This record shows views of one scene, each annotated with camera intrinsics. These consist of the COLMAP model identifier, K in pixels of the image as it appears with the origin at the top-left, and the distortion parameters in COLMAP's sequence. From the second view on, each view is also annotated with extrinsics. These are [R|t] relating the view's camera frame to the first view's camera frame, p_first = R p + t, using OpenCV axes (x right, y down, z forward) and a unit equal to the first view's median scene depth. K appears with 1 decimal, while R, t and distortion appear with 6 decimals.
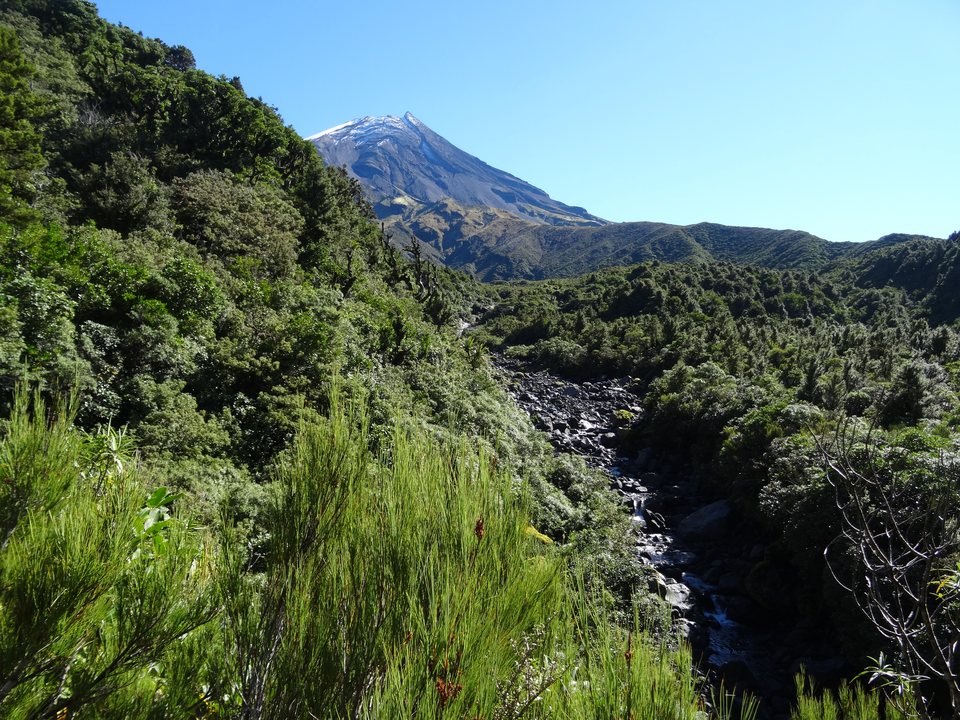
lens RADIAL K [[1726.8, 0, 479.9], [0, 1726.8, 359.9], [0, 0, 1]] dist [0.009625, 0.000000]
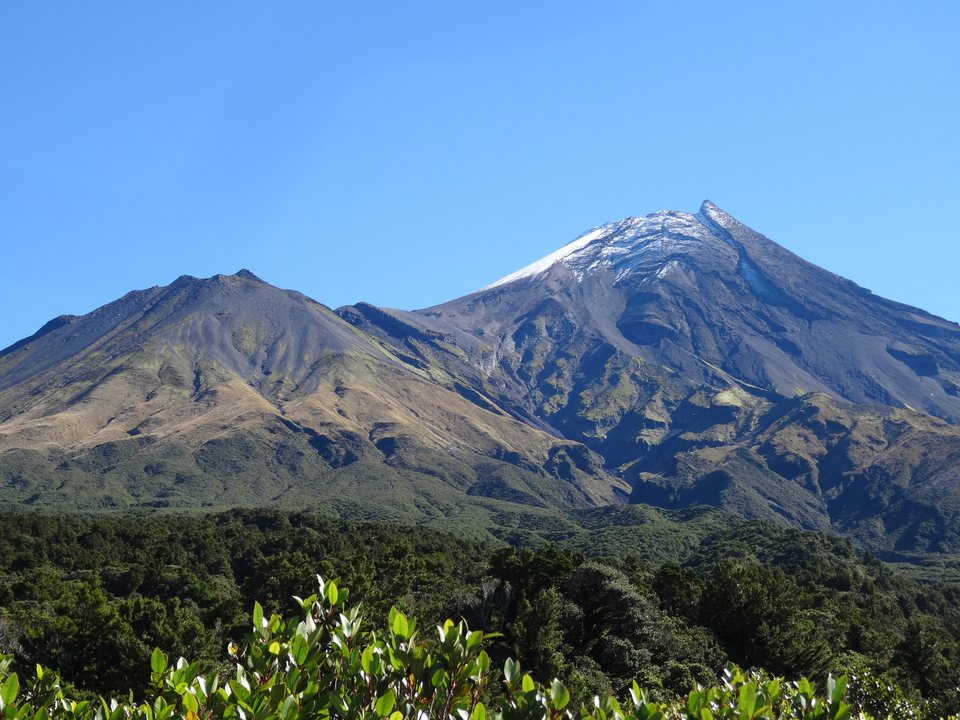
lens RADIAL K [[1726.8, 0, 480.0], [0, 1726.8, 360.1], [0, 0, 1]] dist [0.009625, 0.000000]
pose [[0.969365, -0.070044, -0.235426, 0.010046], [0.028492, 0.984073, -0.175466, -0.008174], [0.243967, 0.163383, 0.955922, 0.473100]]
